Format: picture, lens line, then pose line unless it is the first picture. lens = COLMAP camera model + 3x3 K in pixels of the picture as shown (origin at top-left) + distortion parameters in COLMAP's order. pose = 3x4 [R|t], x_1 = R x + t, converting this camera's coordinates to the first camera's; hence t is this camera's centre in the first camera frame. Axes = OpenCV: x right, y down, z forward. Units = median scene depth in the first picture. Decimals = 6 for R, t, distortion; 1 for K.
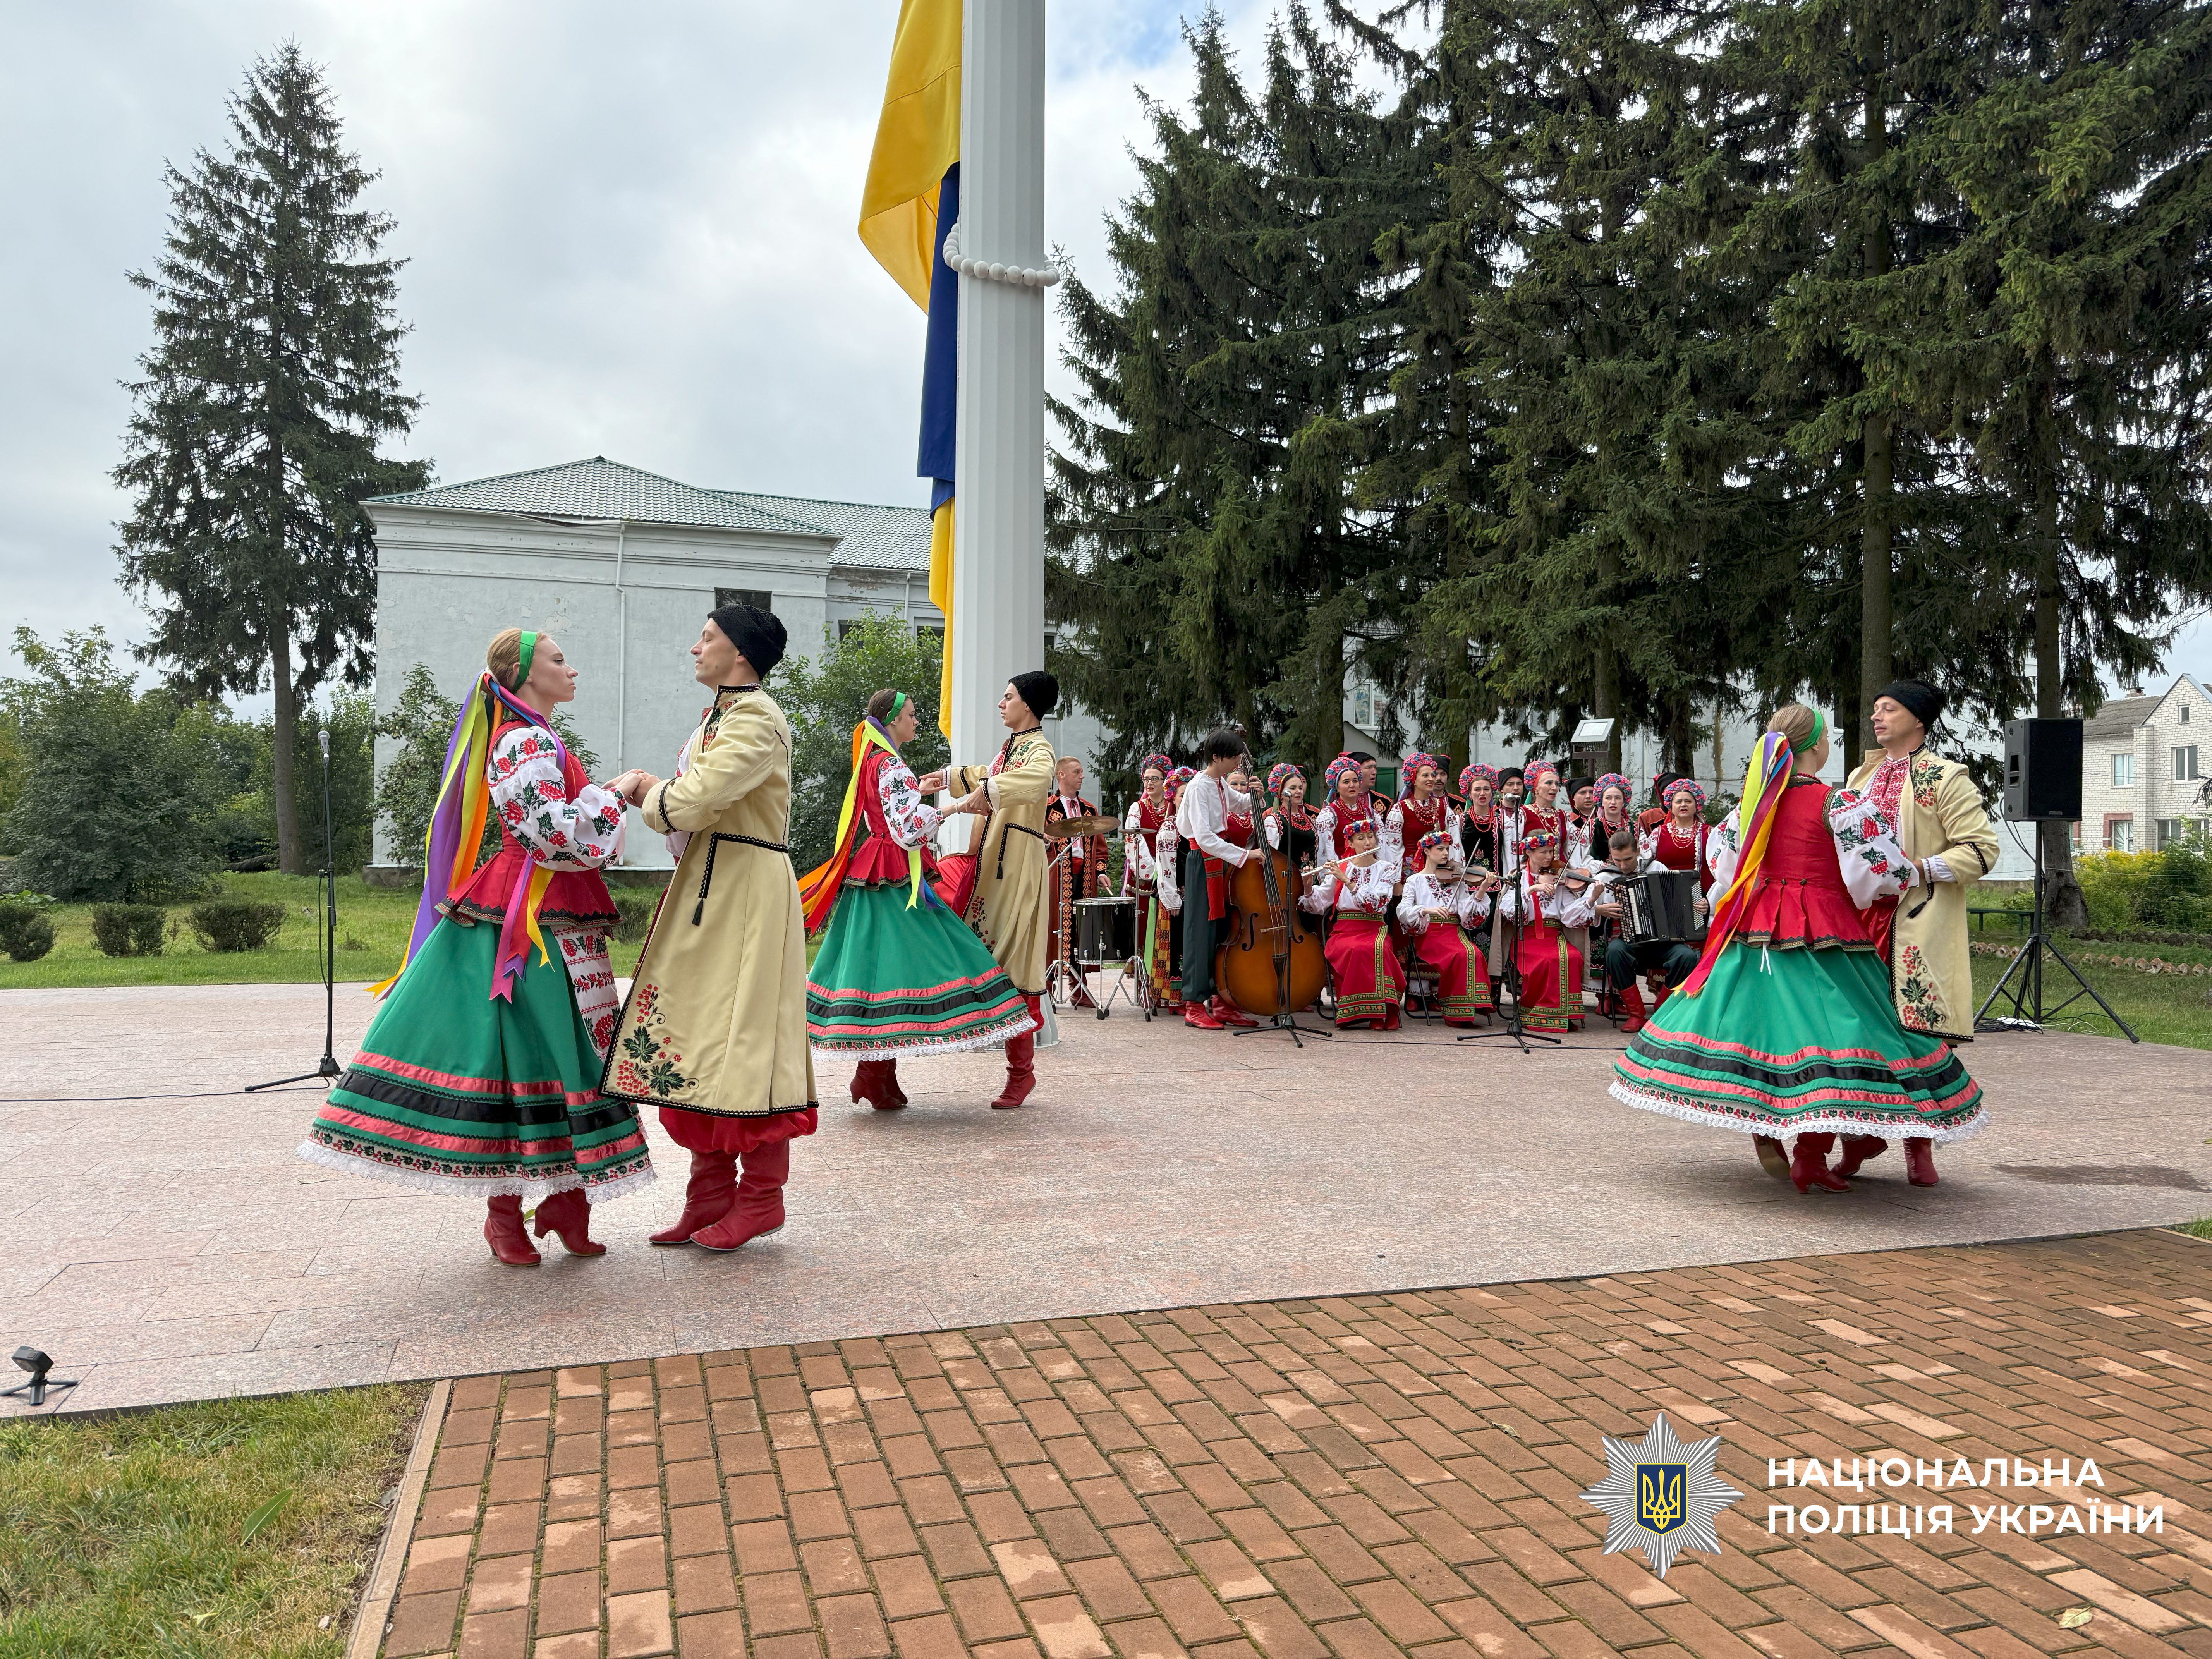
lens RADIAL K [[1563.6, 0, 1106.0], [0, 1563.6, 829.5], [0, 0, 1]] dist [-0.003600, -0.003643]
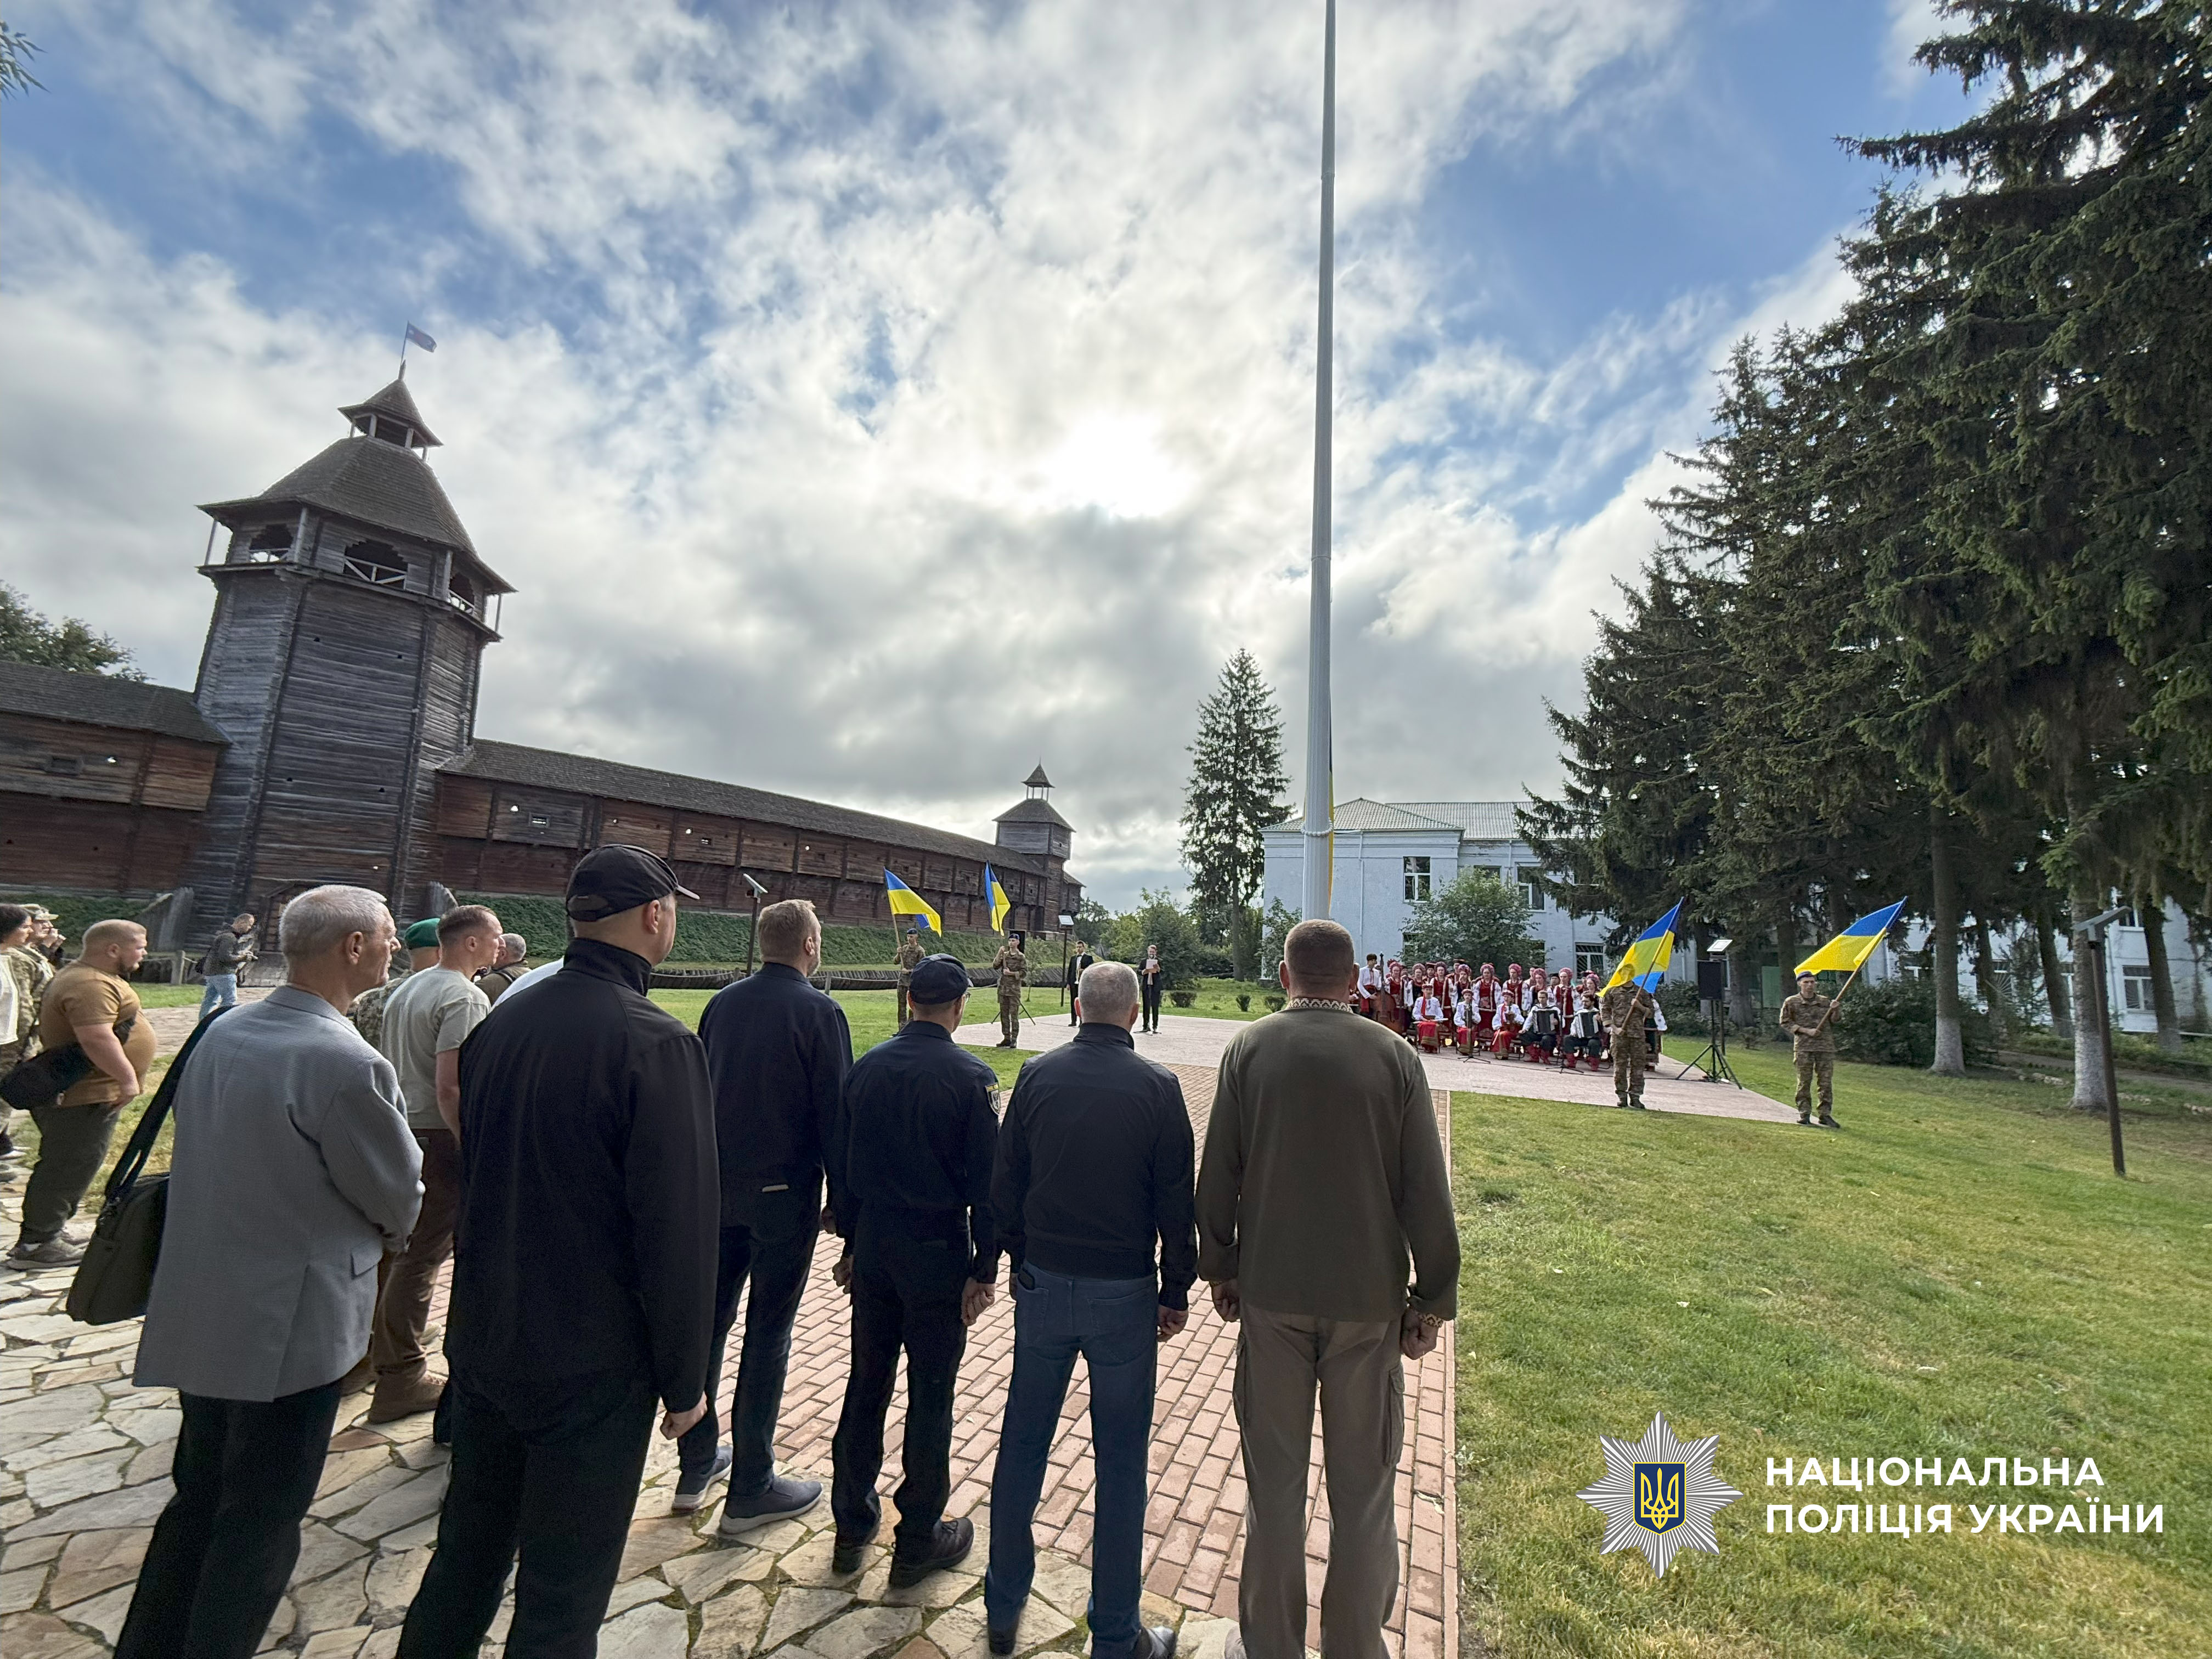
lens RADIAL K [[885.3, 0, 1106.0], [0, 885.3, 829.5], [0, 0, 1]] dist [-0.000483, -0.000029]
pose [[0.775134, -0.058776, -0.629057, 0.196820], [-0.030945, 0.990936, -0.130719, -0.015993], [0.631038, 0.120791, 0.766290, -0.208856]]
